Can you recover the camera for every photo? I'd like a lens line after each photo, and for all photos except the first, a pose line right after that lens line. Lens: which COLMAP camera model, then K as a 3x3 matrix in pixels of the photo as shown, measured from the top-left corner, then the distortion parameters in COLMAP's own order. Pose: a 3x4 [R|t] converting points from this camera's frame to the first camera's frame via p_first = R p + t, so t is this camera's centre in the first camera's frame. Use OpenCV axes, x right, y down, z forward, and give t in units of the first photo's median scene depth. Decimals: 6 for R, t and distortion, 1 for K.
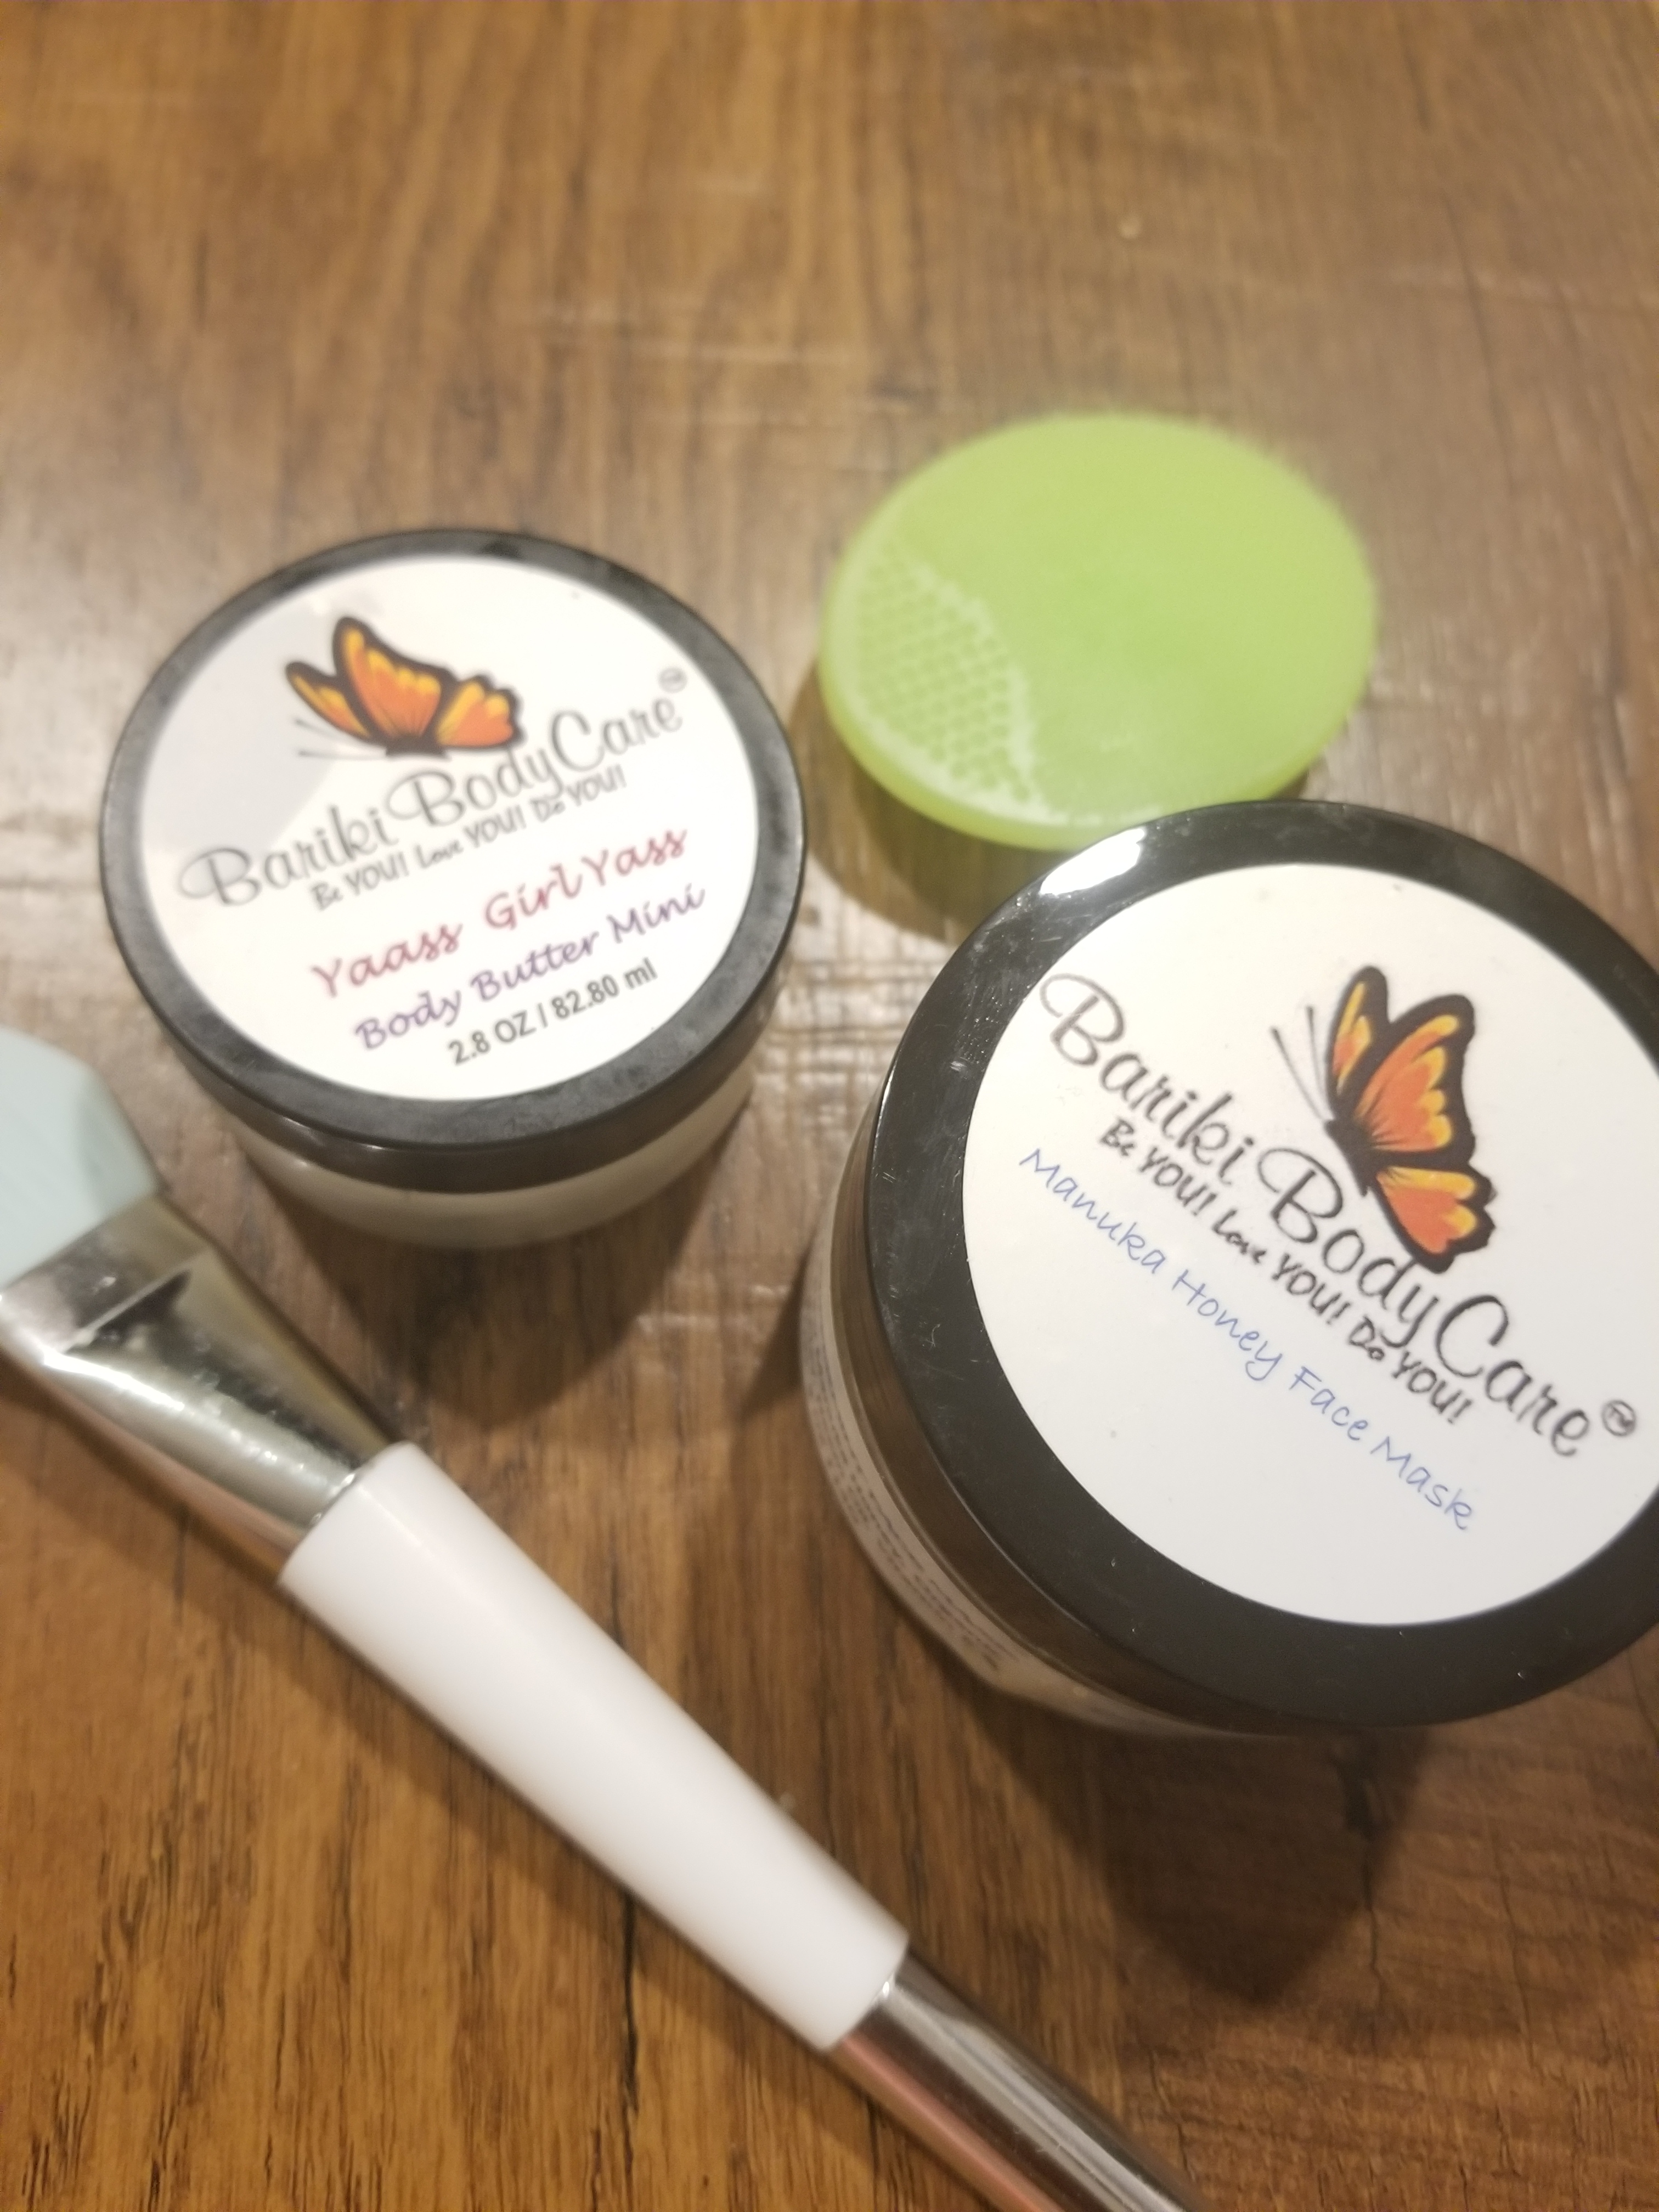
lens RADIAL K [[1686.9, 0, 836.0], [0, 1686.9, 1104.4], [0, 0, 1]] dist [0.051699, -0.104542]
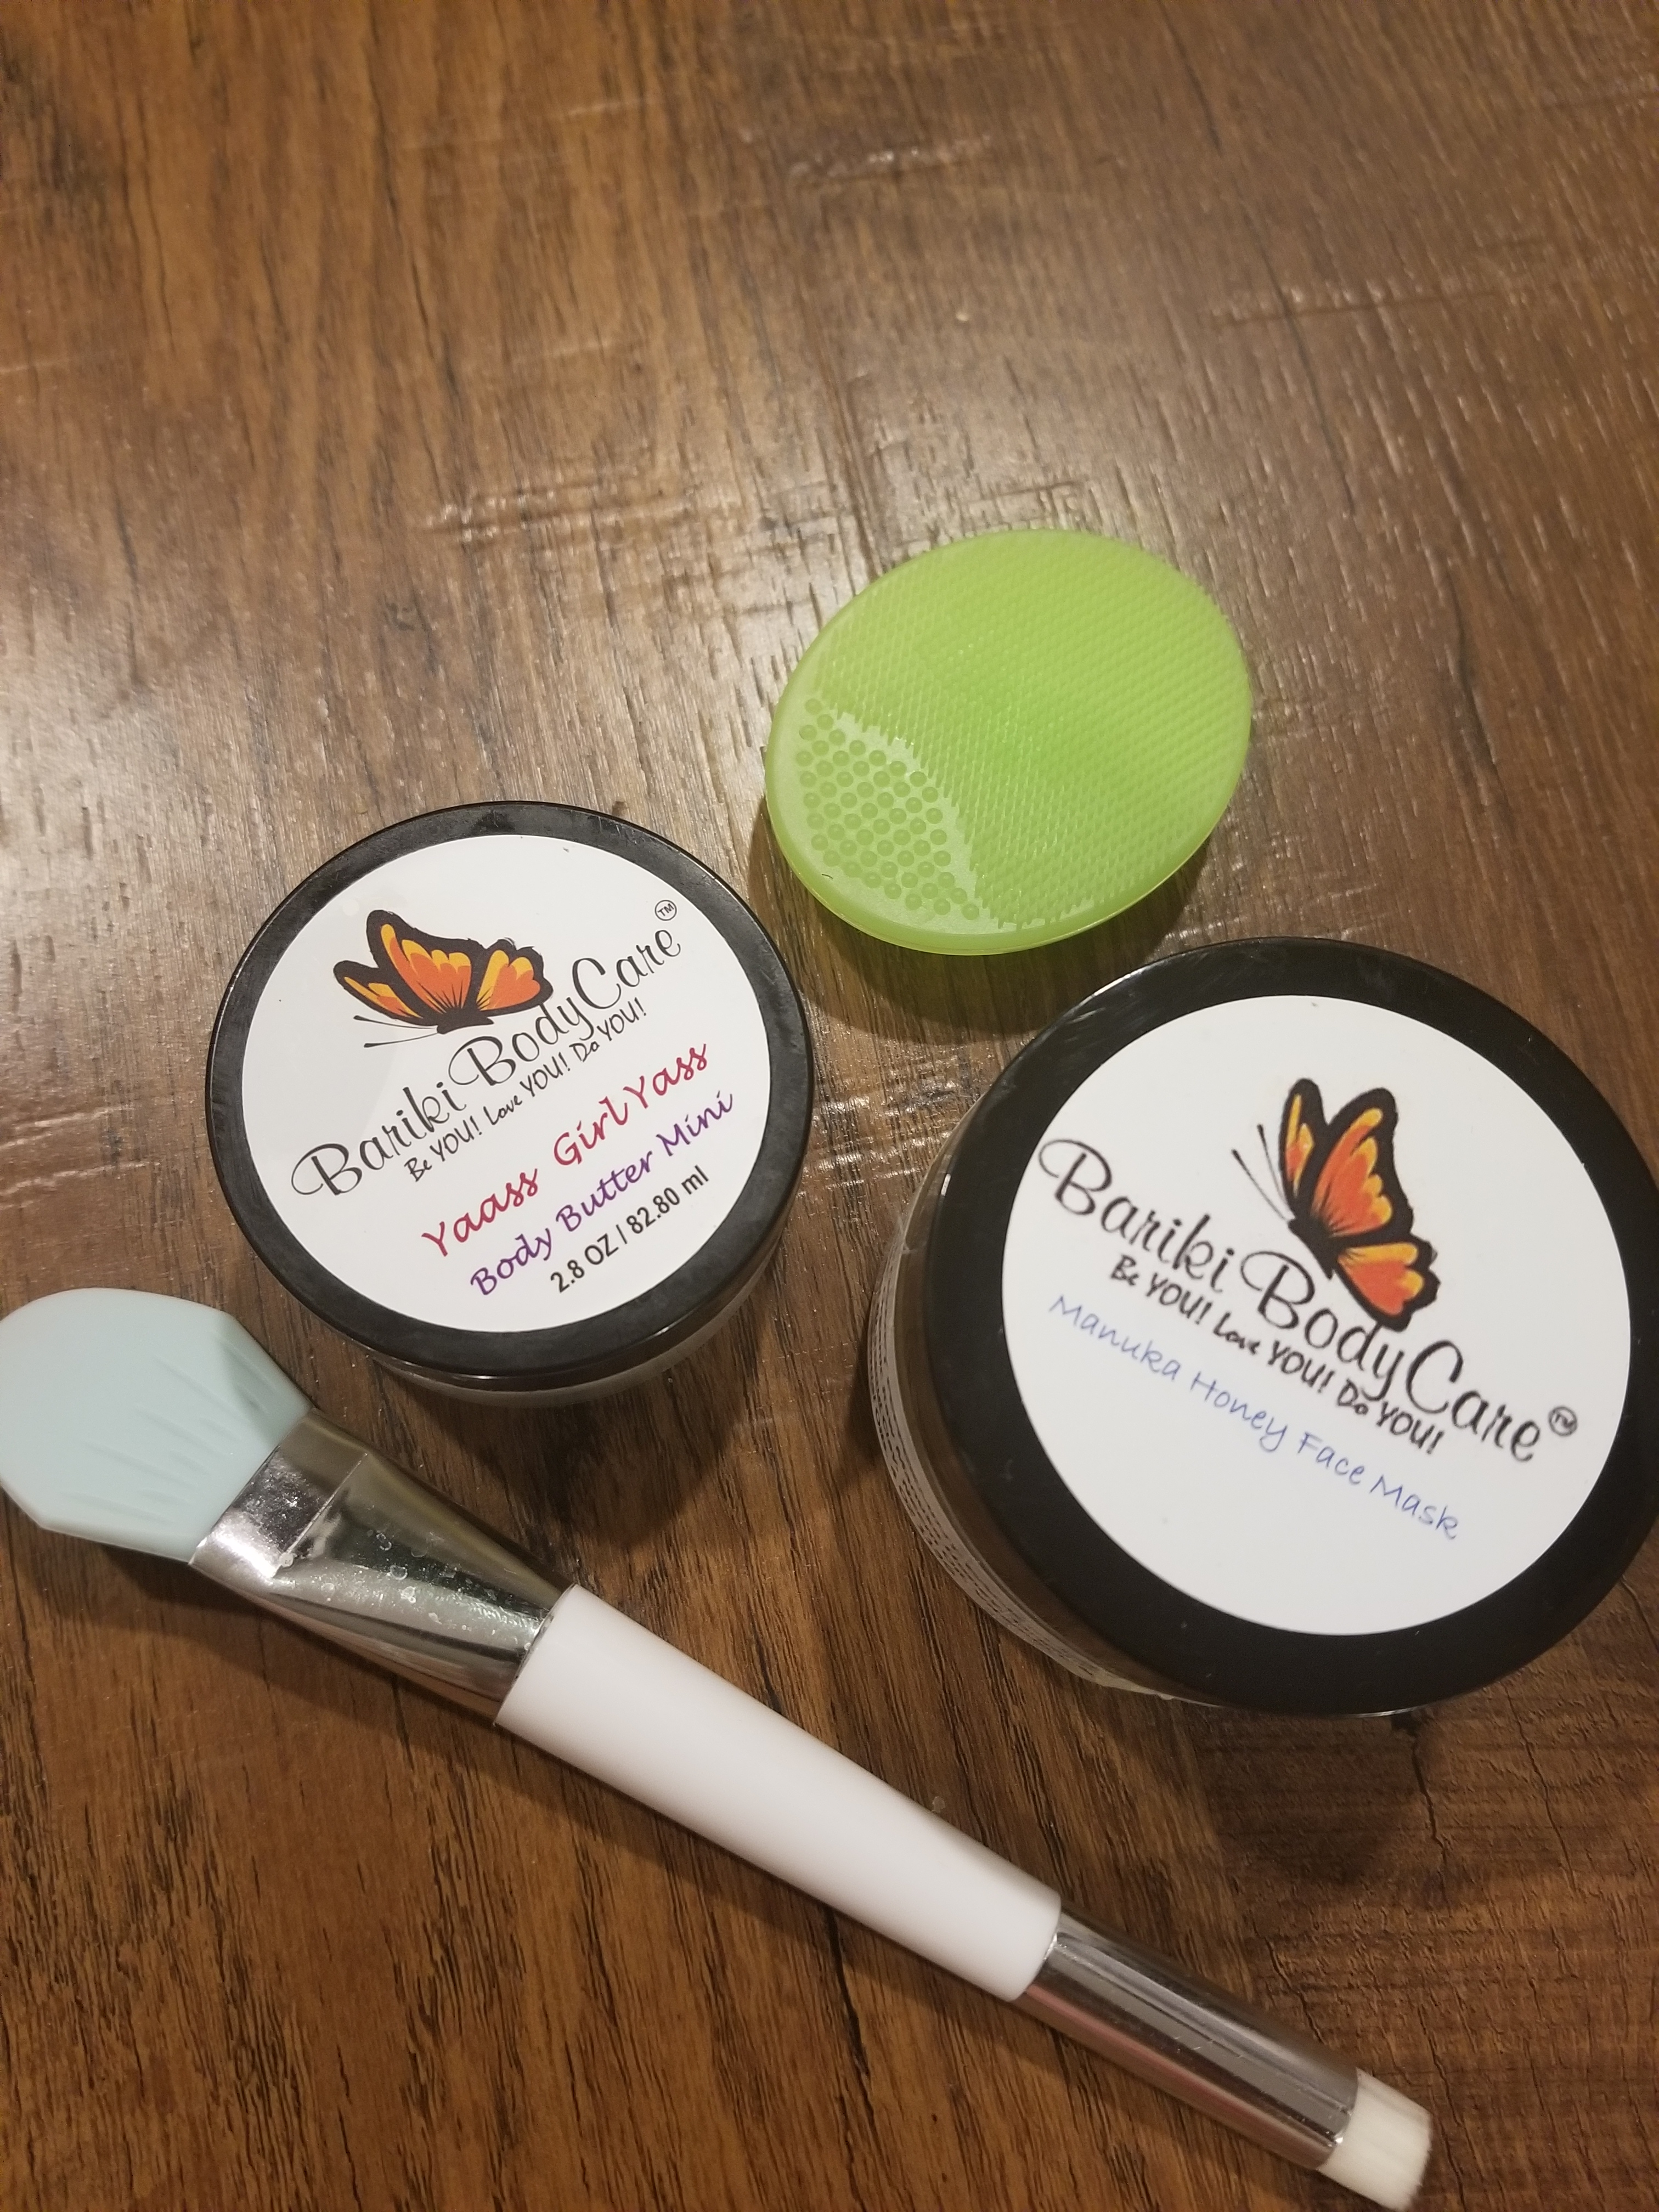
lens RADIAL K [[1663.0, 0, 829.5], [0, 1663.0, 1106.0], [0, 0, 1]] dist [0.068328, -0.106418]
pose [[0.981719, -0.189540, 0.017414, -0.032949], [0.186964, 0.977420, 0.098467, -0.215596], [-0.035685, -0.093411, 0.994988, -0.145715]]
